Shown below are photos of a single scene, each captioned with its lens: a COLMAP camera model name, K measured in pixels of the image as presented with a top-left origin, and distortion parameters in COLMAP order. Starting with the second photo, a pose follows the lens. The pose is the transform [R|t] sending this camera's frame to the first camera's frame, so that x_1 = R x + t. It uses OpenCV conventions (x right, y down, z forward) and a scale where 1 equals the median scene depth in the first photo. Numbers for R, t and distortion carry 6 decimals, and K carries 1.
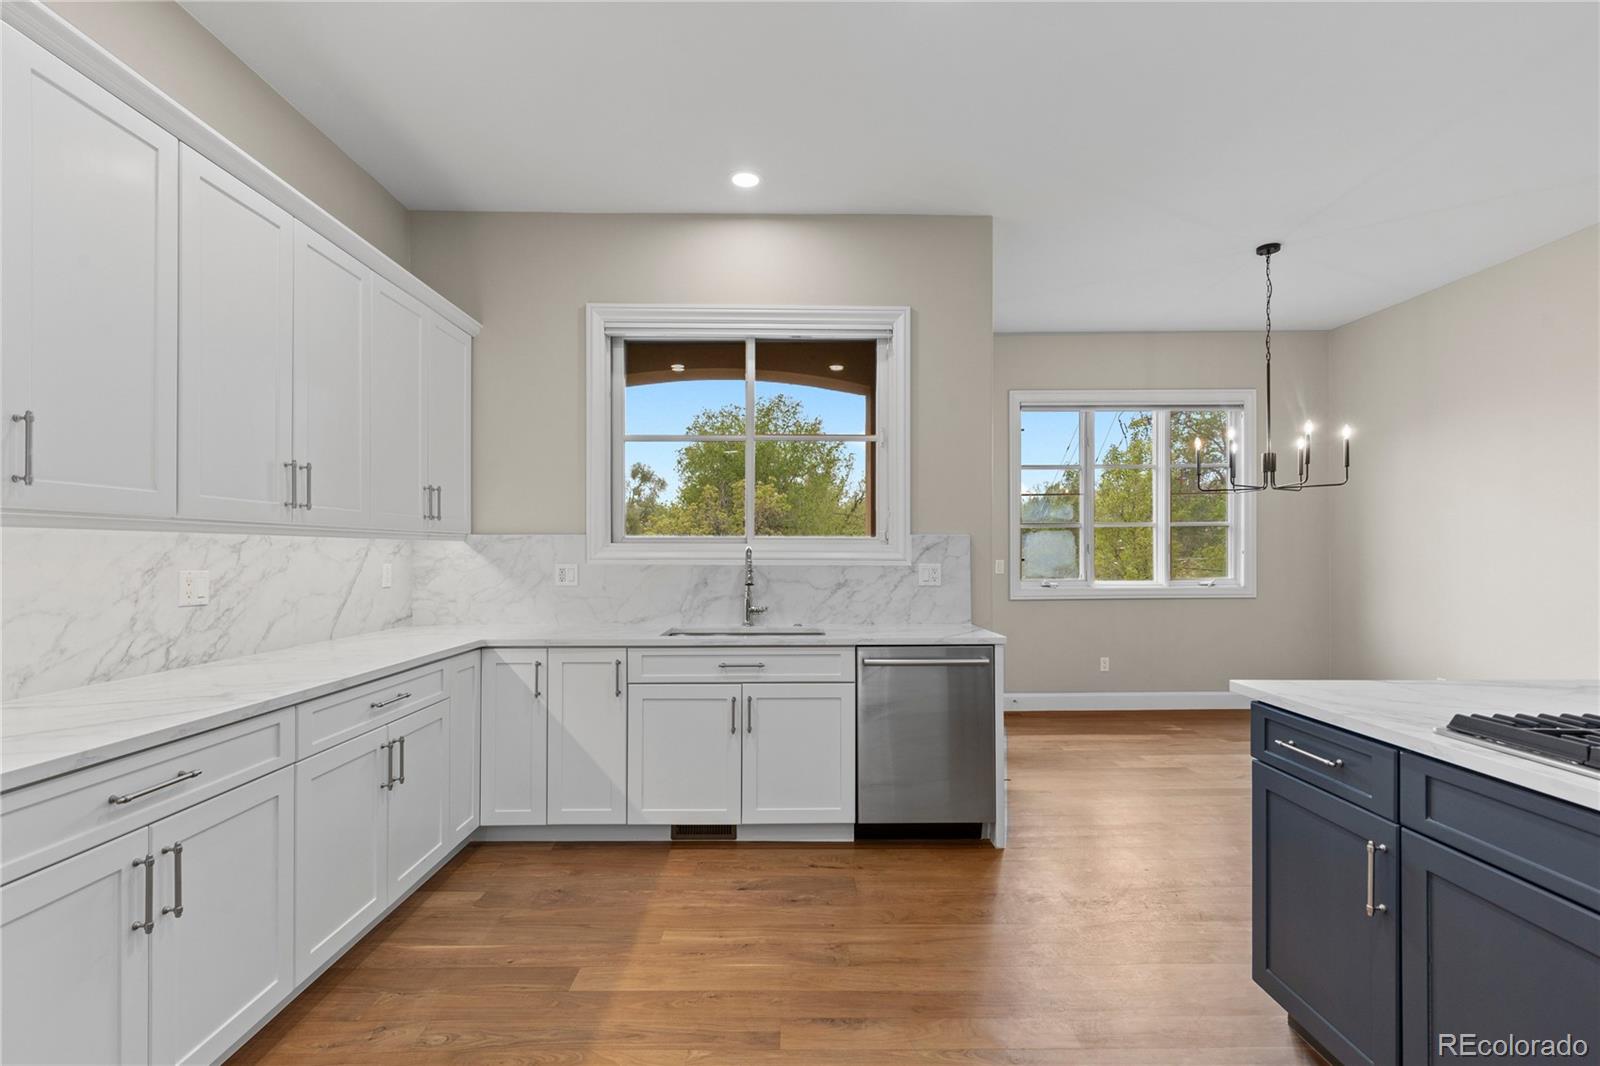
lens RADIAL K [[725.8, 0, 802.4], [0, 725.8, 544.7], [0, 0, 1]] dist [0.003962, 0.000393]
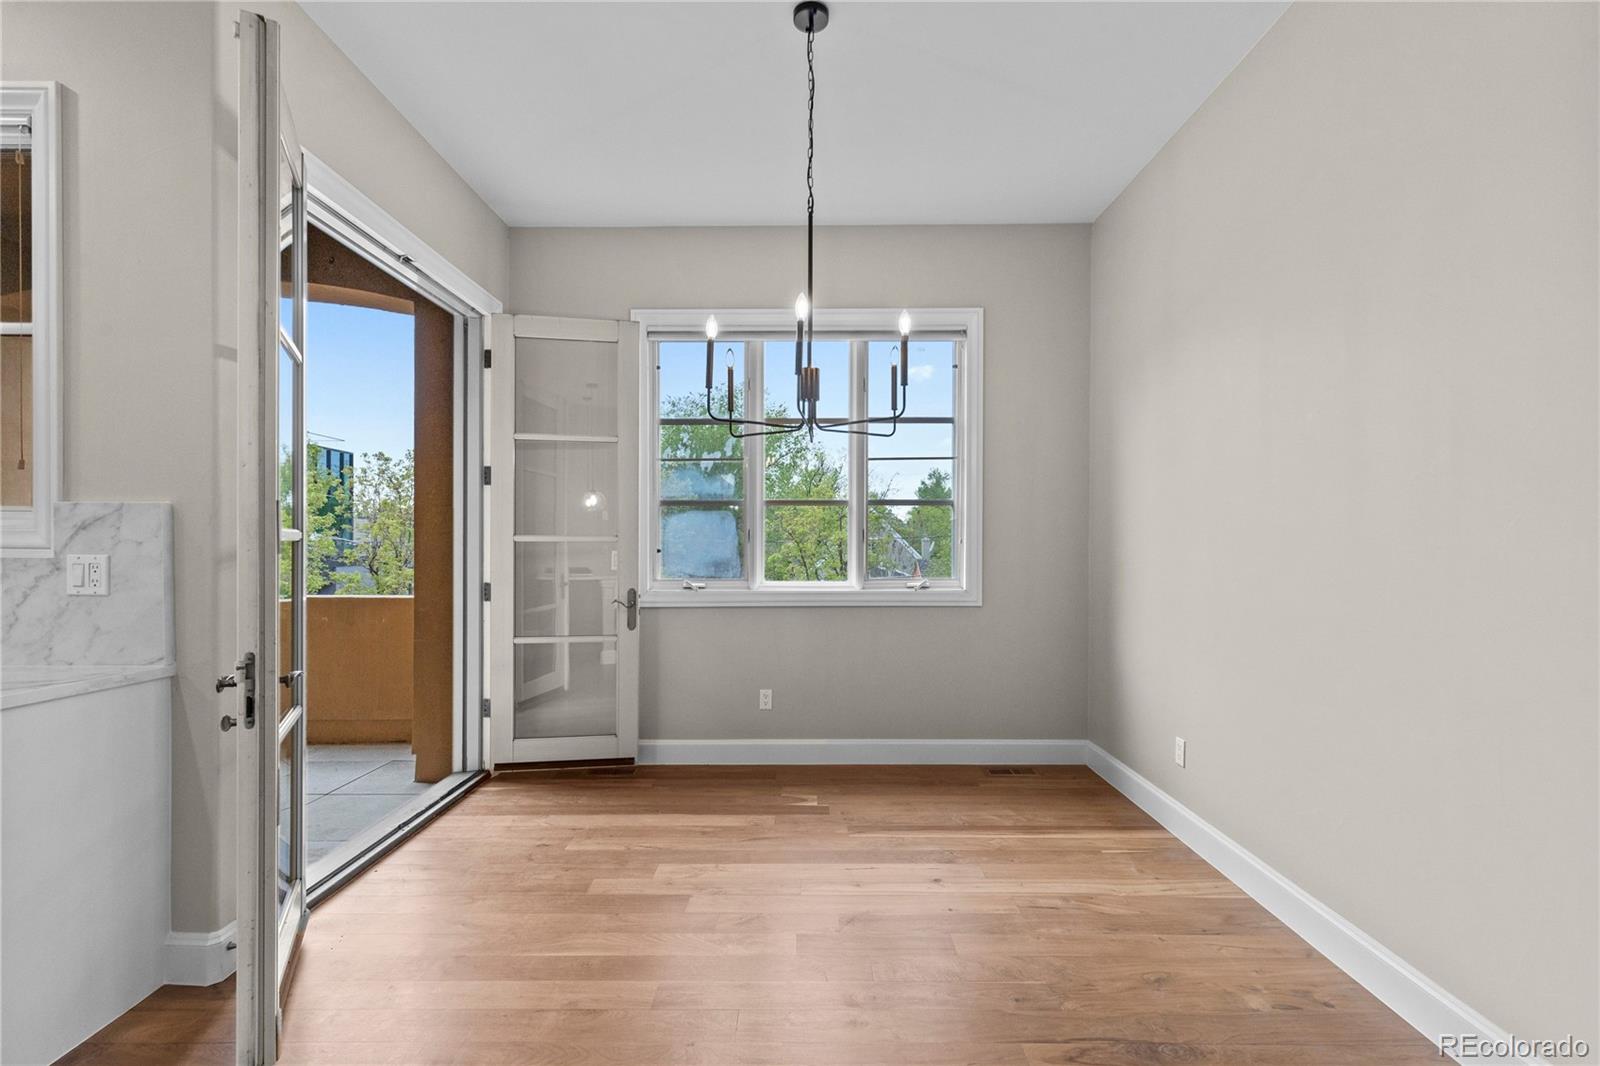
lens RADIAL K [[725.8, 0, 808.8], [0, 725.8, 548.1], [0, 0, 1]] dist [0.003962, 0.000393]
pose [[0.999891, 0.003646, -0.014295, 0.726008], [-0.003460, 0.999909, 0.013027, 0.012477], [0.014341, -0.012976, 0.999813, 0.461713]]
